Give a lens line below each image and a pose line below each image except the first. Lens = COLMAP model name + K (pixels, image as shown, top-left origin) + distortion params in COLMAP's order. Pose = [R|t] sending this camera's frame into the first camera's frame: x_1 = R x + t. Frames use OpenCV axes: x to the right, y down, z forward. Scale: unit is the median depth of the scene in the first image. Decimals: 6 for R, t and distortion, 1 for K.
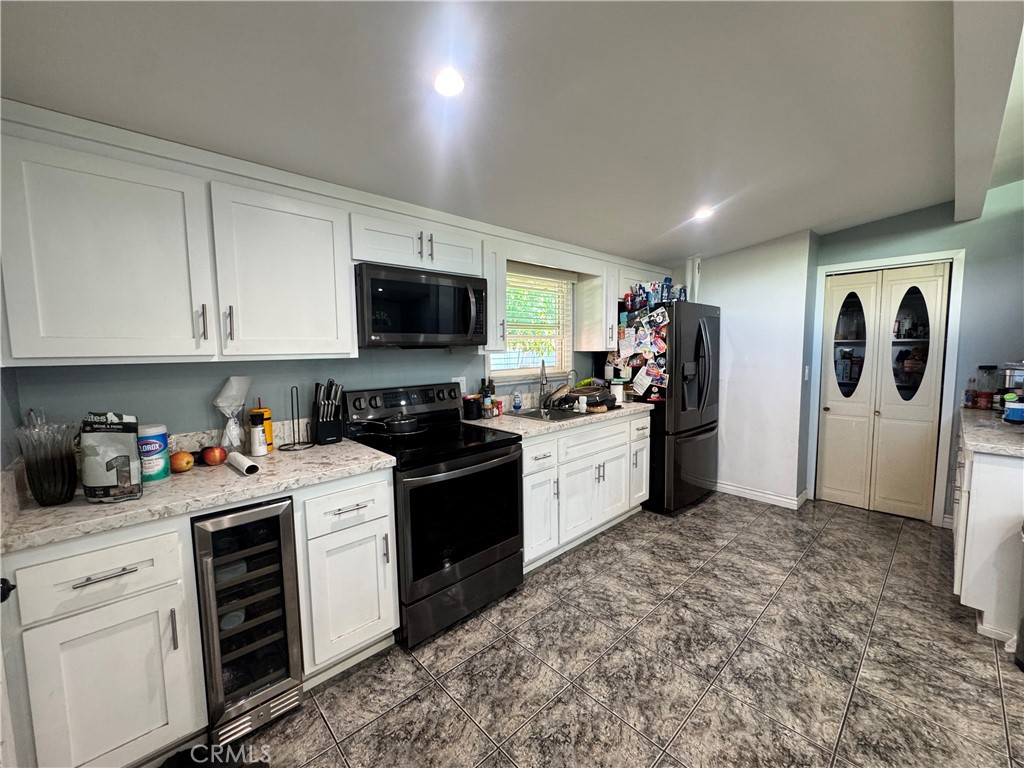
lens RADIAL K [[409.7, 0, 510.4], [0, 409.7, 383.7], [0, 0, 1]] dist [-0.004204, -0.000107]
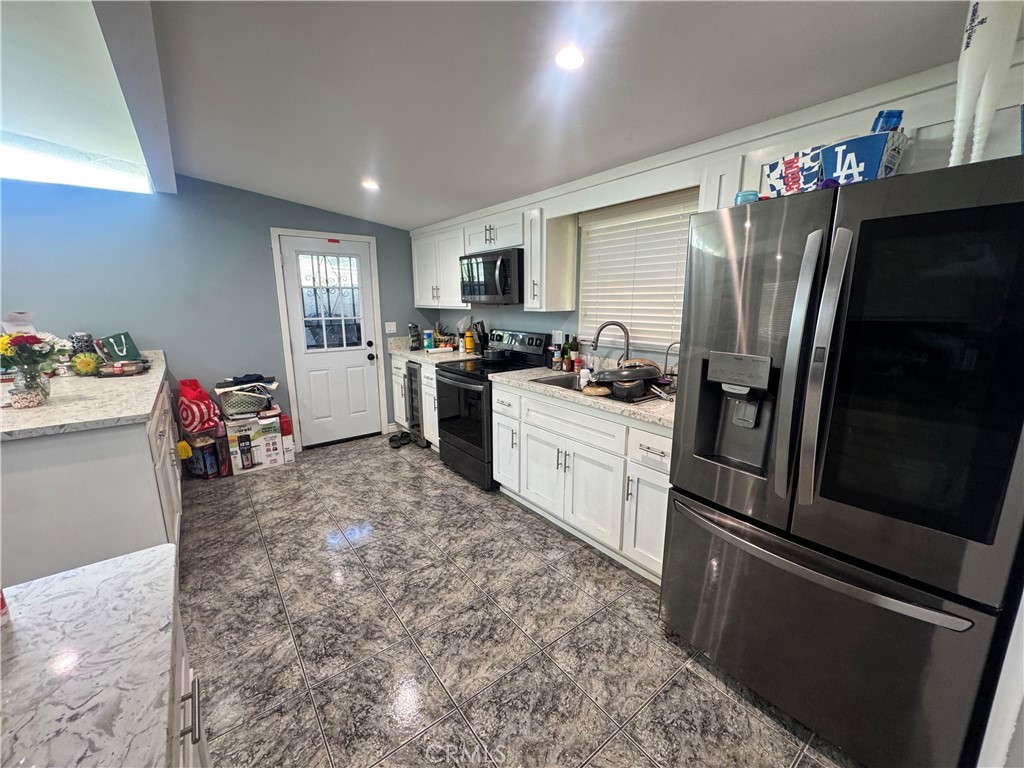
lens RADIAL K [[409.7, 0, 514.5], [0, 409.7, 385.5], [0, 0, 1]] dist [-0.004204, -0.000107]
pose [[-0.088443, 0.215198, -0.972557, 1.060346], [-0.082381, 0.971458, 0.222446, -0.114566], [0.992669, 0.099794, -0.068190, 0.991478]]
